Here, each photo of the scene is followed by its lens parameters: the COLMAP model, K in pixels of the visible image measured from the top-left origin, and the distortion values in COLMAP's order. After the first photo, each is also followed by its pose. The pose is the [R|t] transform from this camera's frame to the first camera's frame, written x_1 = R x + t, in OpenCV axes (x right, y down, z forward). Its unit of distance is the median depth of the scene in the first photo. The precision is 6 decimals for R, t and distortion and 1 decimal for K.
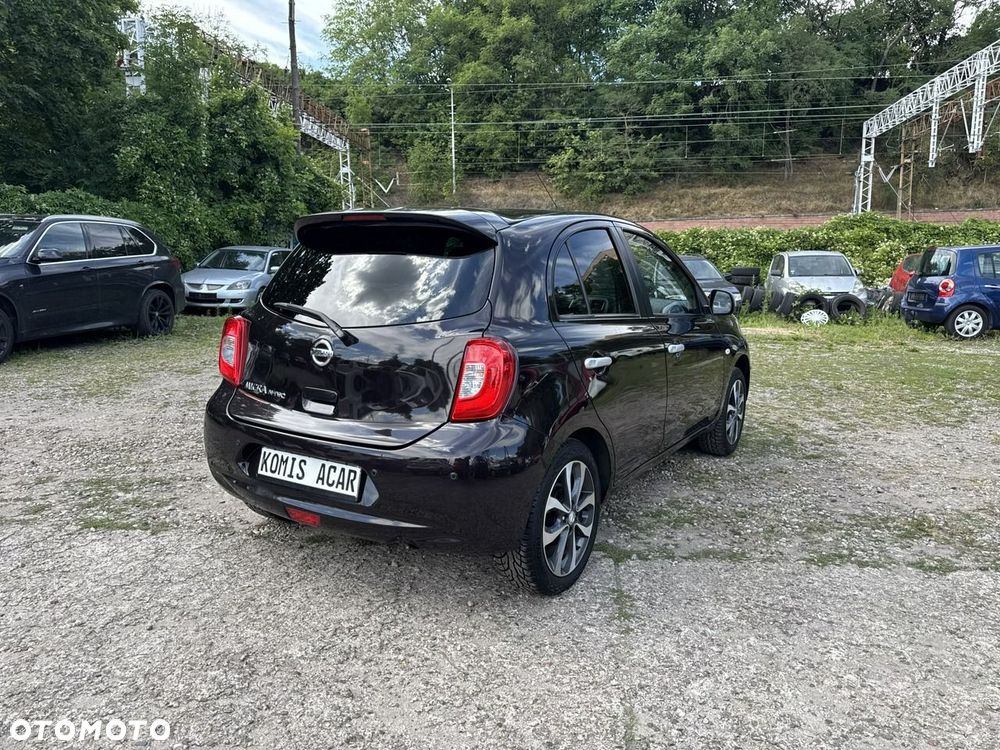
lens RADIAL K [[732.3, 0, 505.5], [0, 732.3, 386.1], [0, 0, 1]] dist [0.038371, -0.053208]
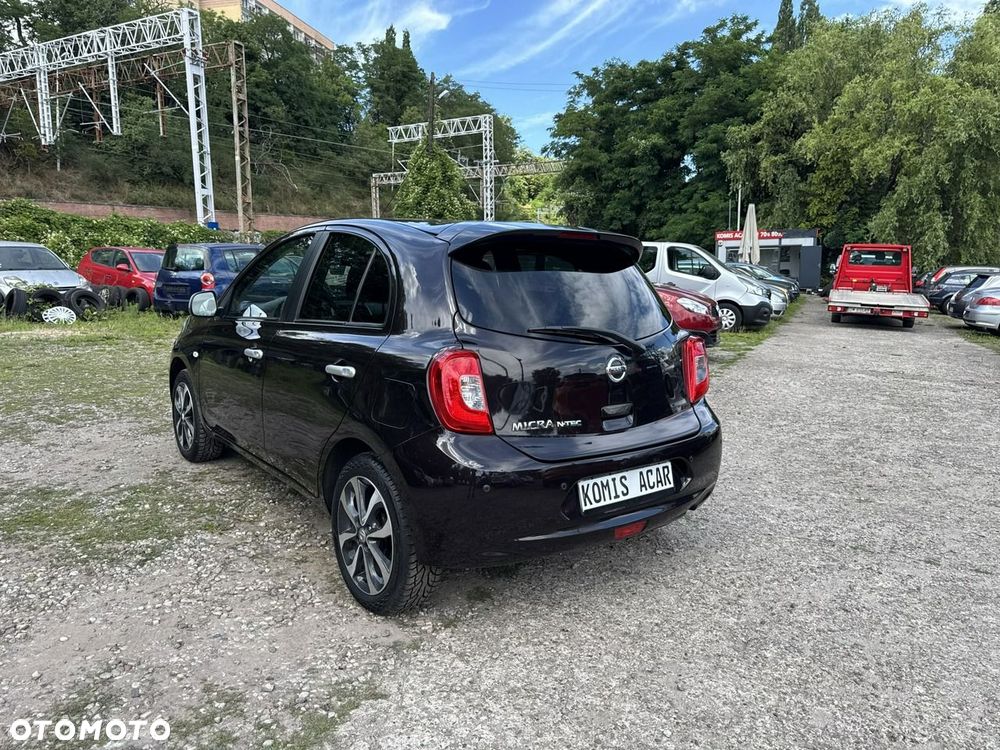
lens RADIAL K [[719.9, 0, 519.9], [0, 719.9, 377.1], [0, 0, 1]] dist [0.005490, -0.011728]
pose [[0.326368, -0.143019, 0.934361, -0.092904], [0.135104, 0.985396, 0.103640, -0.011803], [-0.935538, 0.092411, 0.340924, 0.059063]]
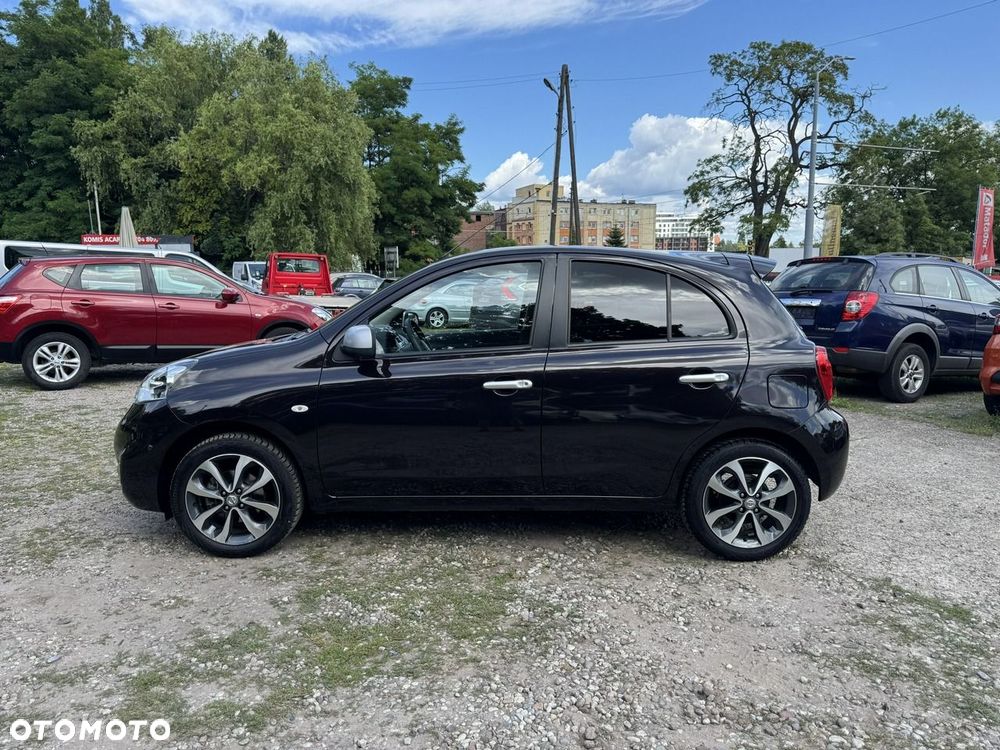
lens RADIAL K [[698.6, 0, 498.2], [0, 698.6, 382.2], [0, 0, 1]] dist [0.033050, -0.035918]
pose [[-0.544748, -0.131124, 0.828285, -0.087092], [0.127471, 0.963275, 0.236330, -0.031517], [-0.828855, 0.234323, -0.508028, 0.172469]]
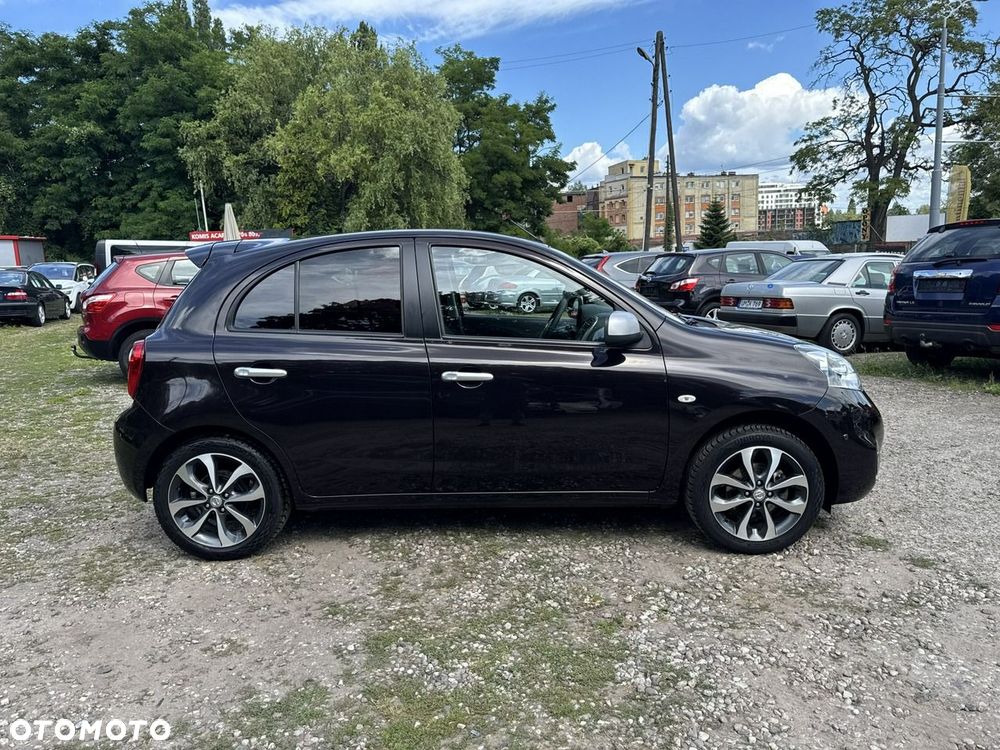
lens RADIAL K [[698.6, 0, 498.2], [0, 698.6, 382.2], [0, 0, 1]] dist [0.033050, -0.035918]
pose [[-0.431788, -0.144431, 0.890336, -0.073419], [0.173461, 0.955374, 0.239105, -0.030045], [-0.885139, 0.257681, -0.387466, 0.164703]]
